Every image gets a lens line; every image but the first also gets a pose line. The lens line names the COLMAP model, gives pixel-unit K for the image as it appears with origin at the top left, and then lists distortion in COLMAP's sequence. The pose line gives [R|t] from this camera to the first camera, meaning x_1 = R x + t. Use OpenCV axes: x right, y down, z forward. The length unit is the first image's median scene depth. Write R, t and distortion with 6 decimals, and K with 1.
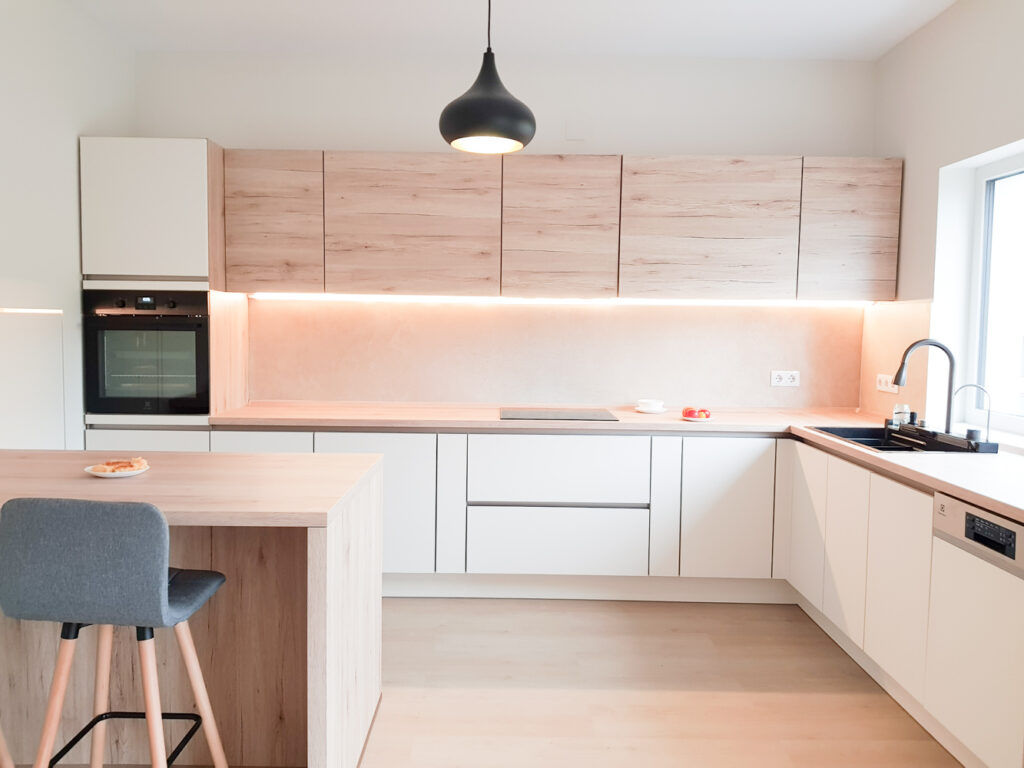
lens RADIAL K [[796.3, 0, 505.8], [0, 796.3, 384.5], [0, 0, 1]] dist [0.061388, -0.021330]
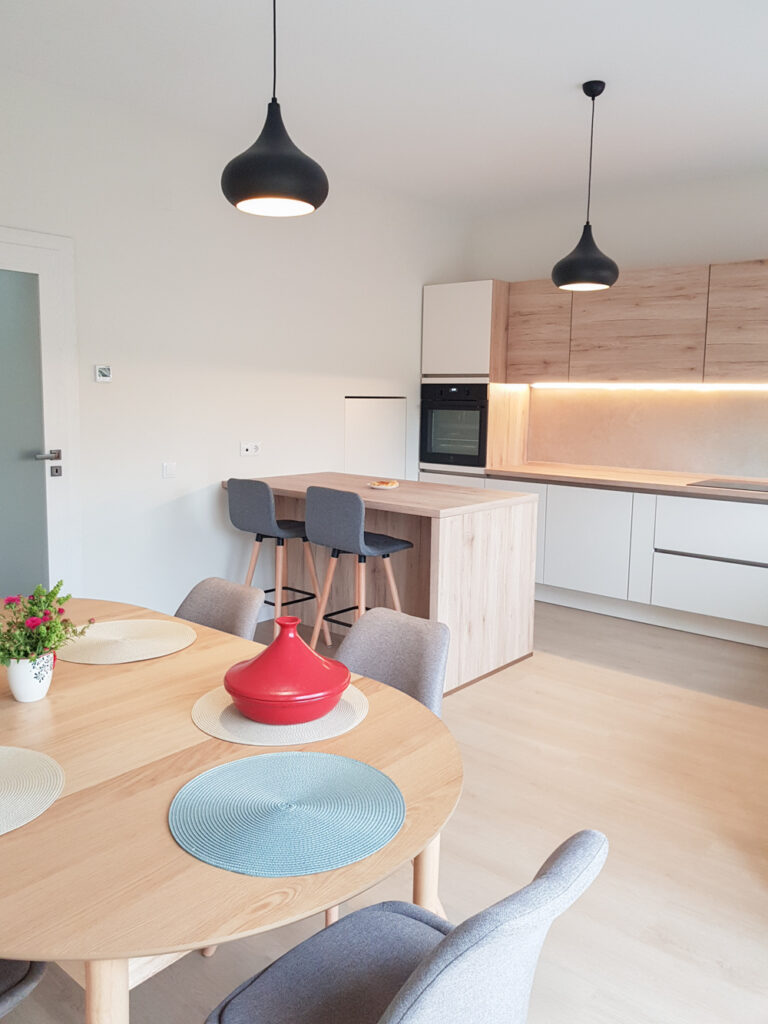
lens RADIAL K [[796.3, 0, 385.3], [0, 796.3, 508.4], [0, 0, 1]] dist [0.061388, -0.021330]
pose [[0.766483, 0.091136, -0.635766, 0.422341], [-0.055383, 0.995573, 0.075944, 0.011431], [0.639873, -0.023000, 0.768137, -0.246158]]
